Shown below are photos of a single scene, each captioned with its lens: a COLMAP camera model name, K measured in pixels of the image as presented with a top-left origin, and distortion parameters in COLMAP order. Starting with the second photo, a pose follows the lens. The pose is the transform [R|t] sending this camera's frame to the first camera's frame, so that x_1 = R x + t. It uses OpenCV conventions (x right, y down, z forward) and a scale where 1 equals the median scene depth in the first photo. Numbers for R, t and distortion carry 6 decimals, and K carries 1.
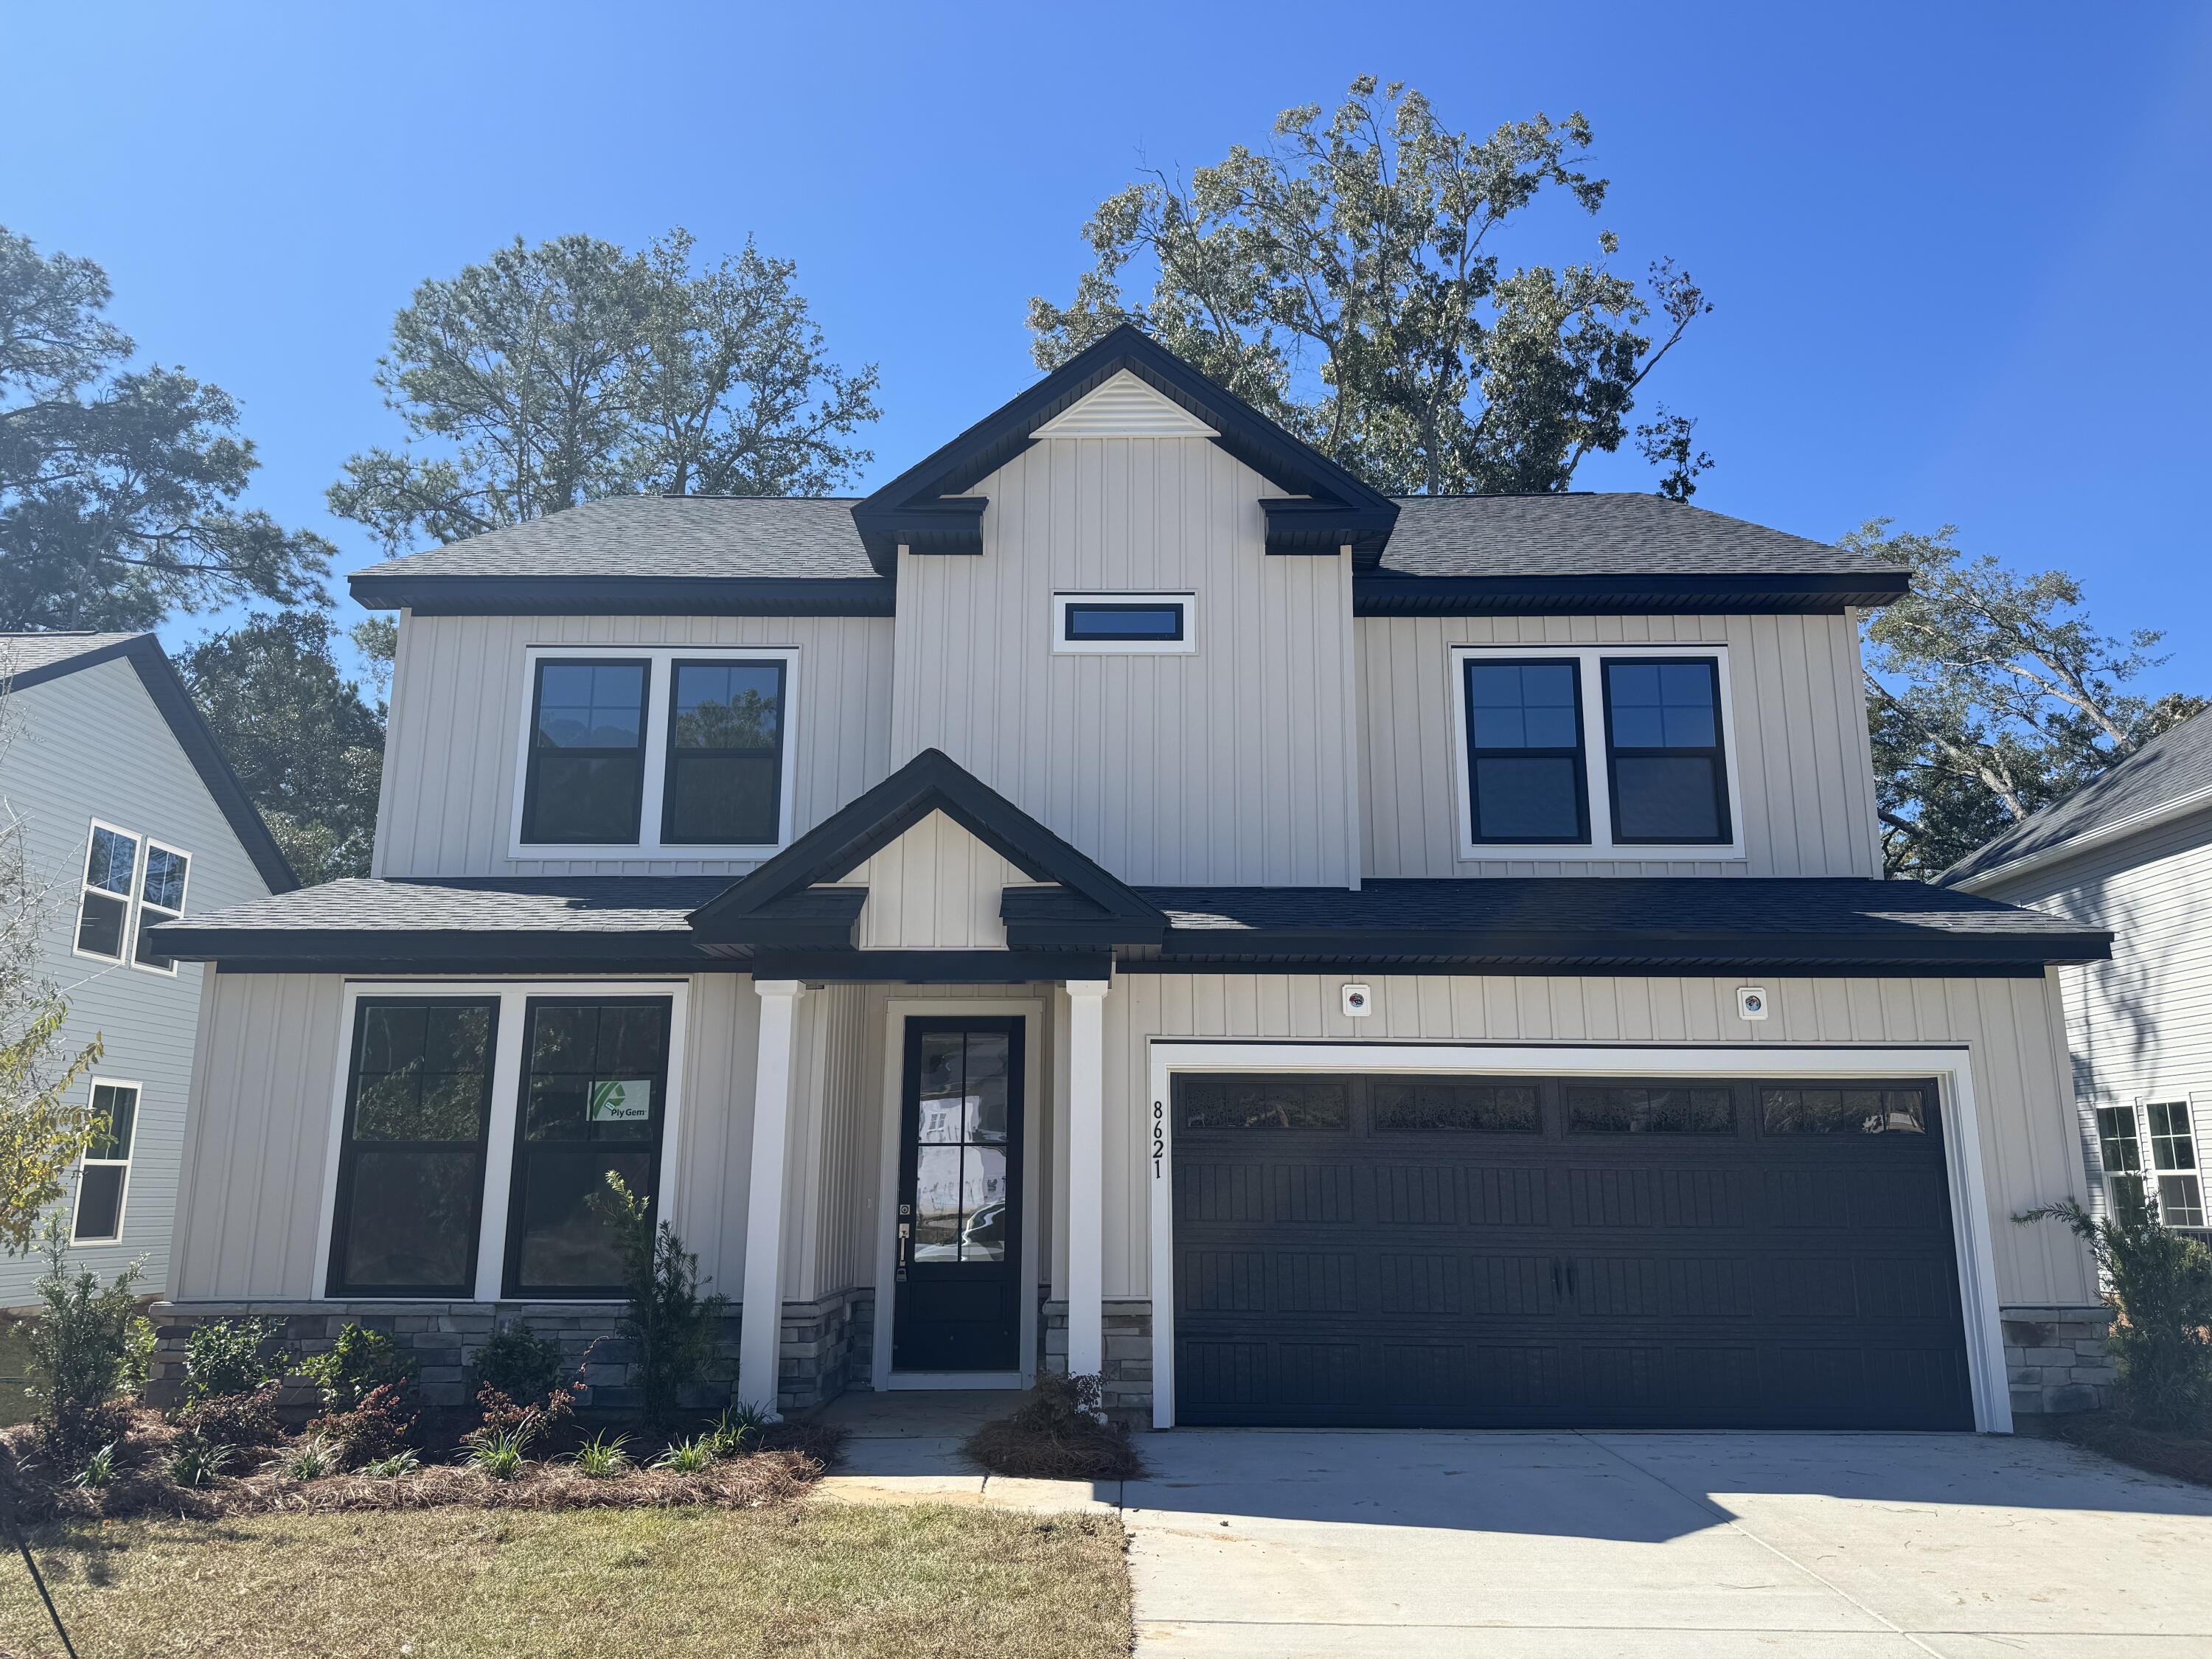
lens RADIAL K [[1552.6, 0, 1279.8], [0, 1552.6, 837.9], [0, 0, 1]] dist [0.097194, -0.143789]
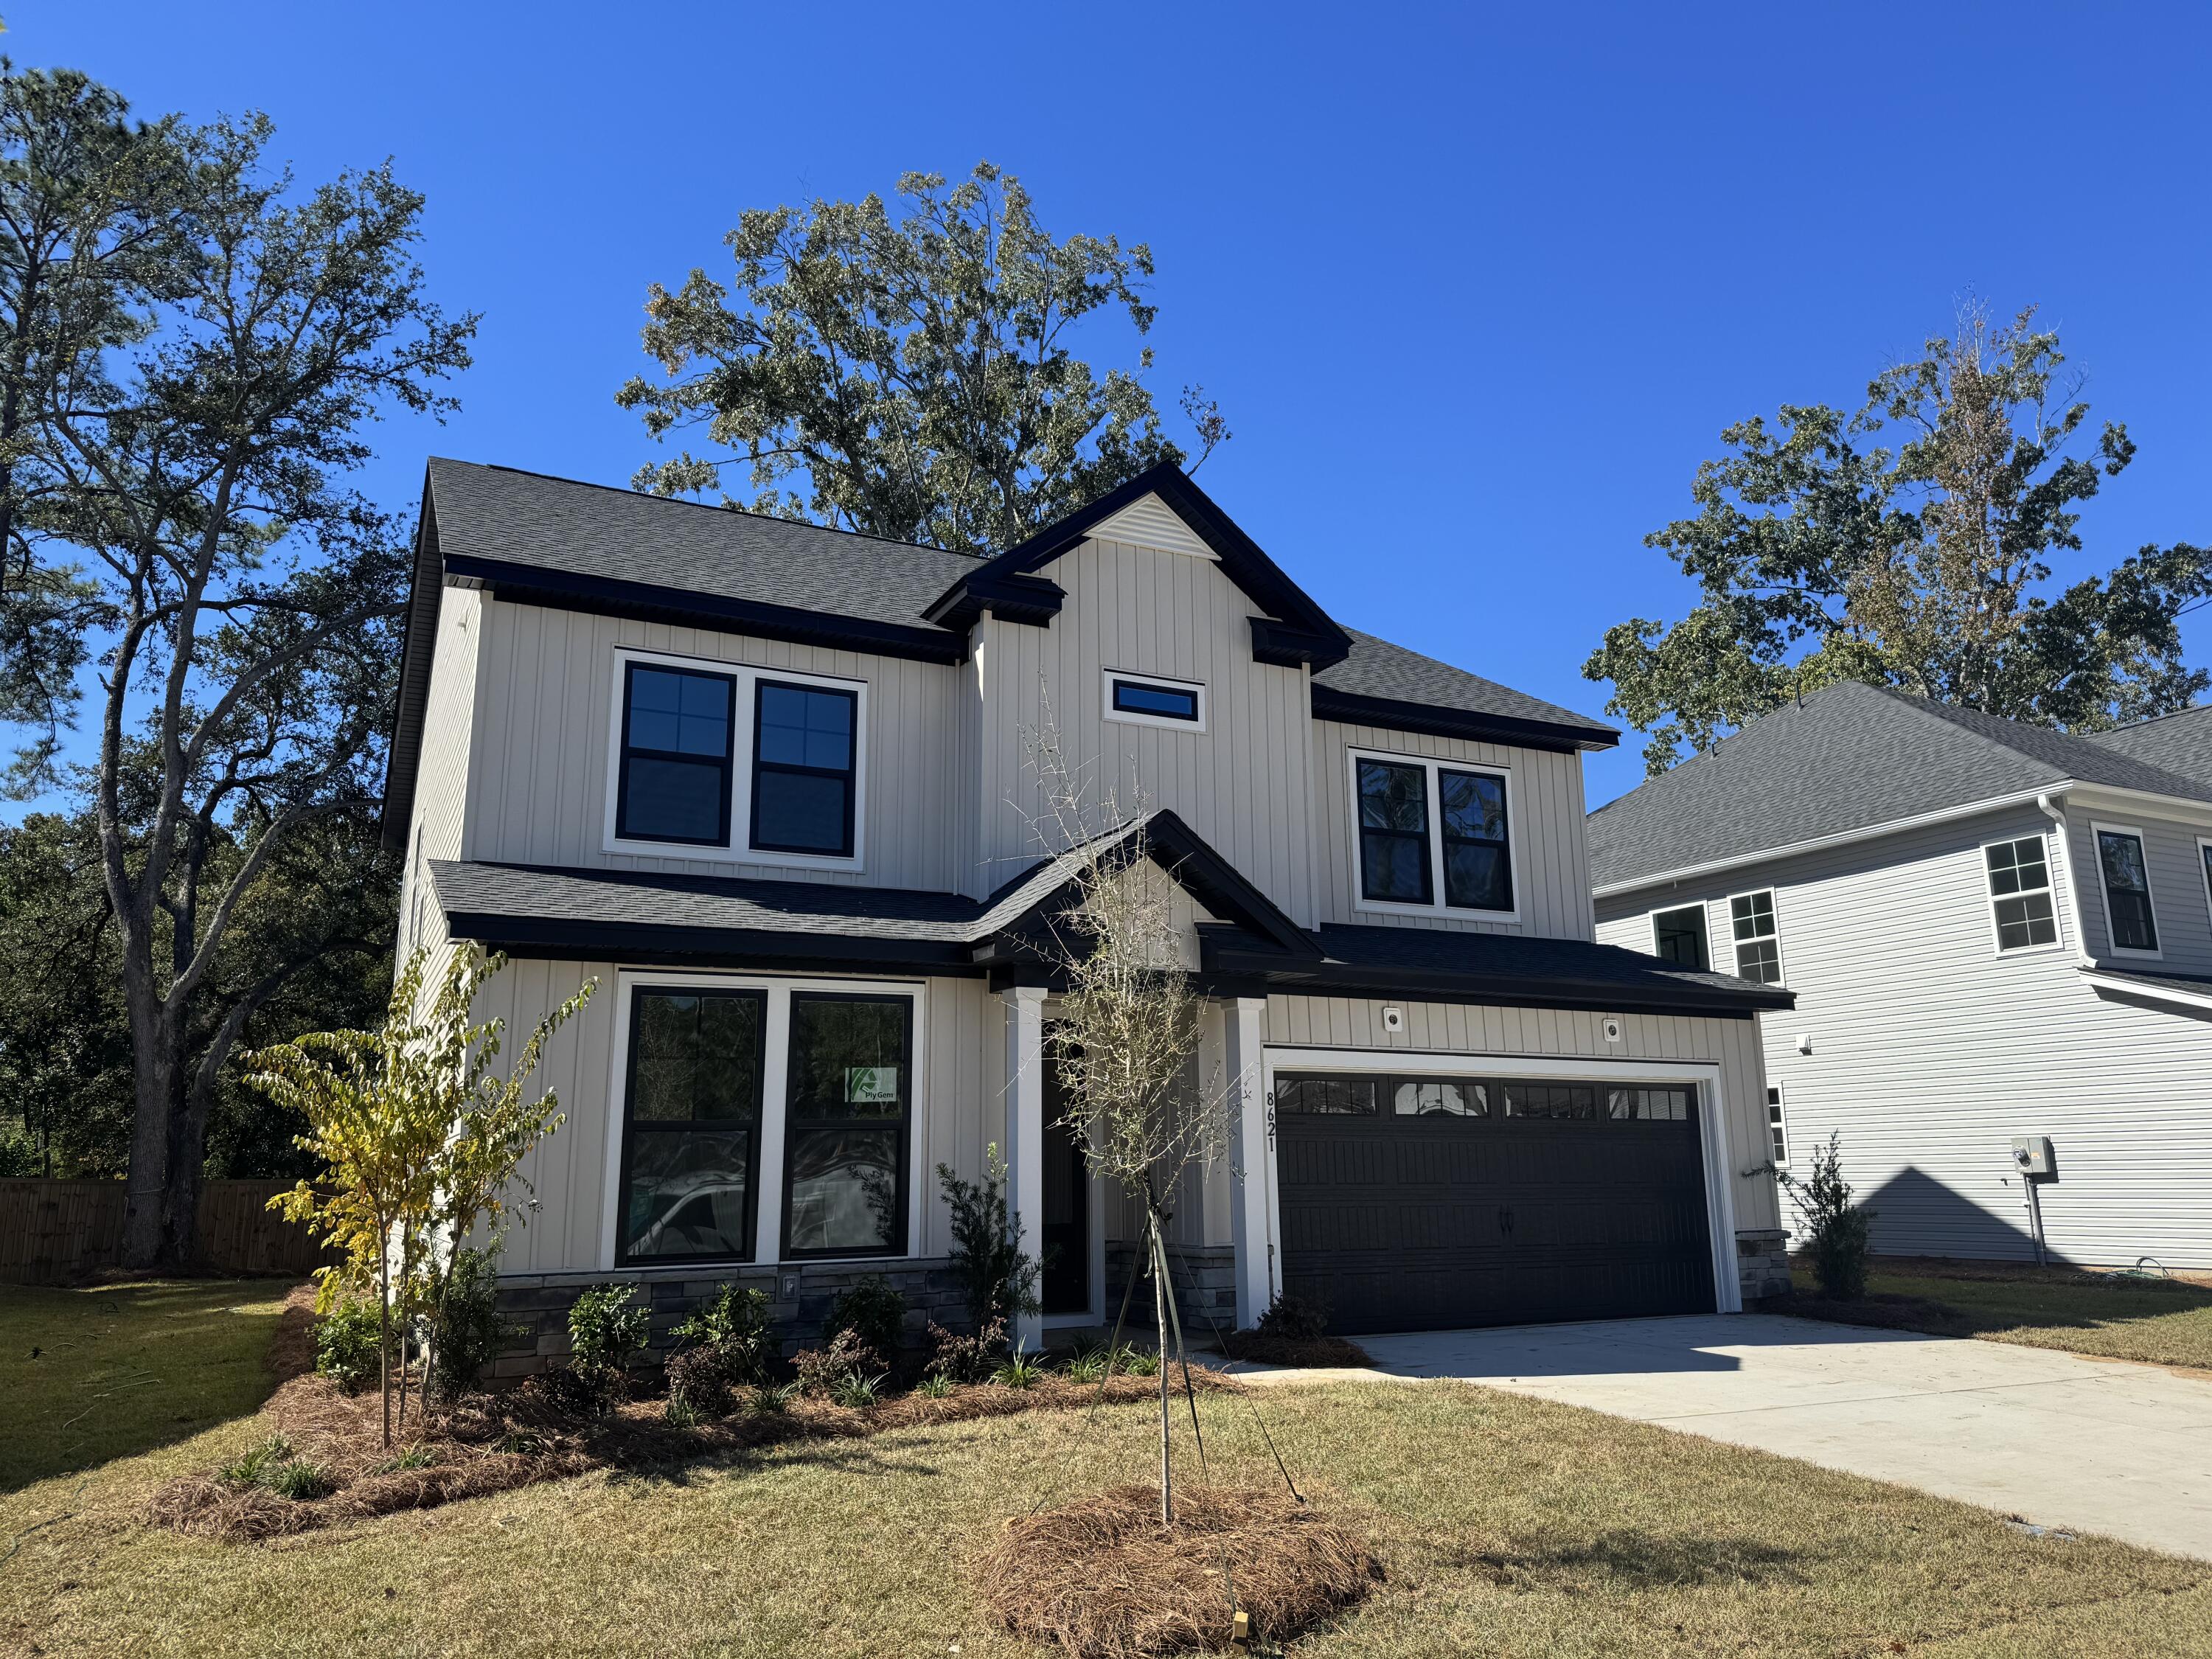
lens RADIAL K [[1576.1, 0, 1106.0], [0, 1576.1, 829.5], [0, 0, 1]] dist [0.144843, -0.244818]
pose [[0.883289, 0.086208, 0.460835, -0.692105], [-0.086986, 0.996017, -0.019597, -0.009671], [-0.460689, -0.022776, 0.887269, -0.088799]]
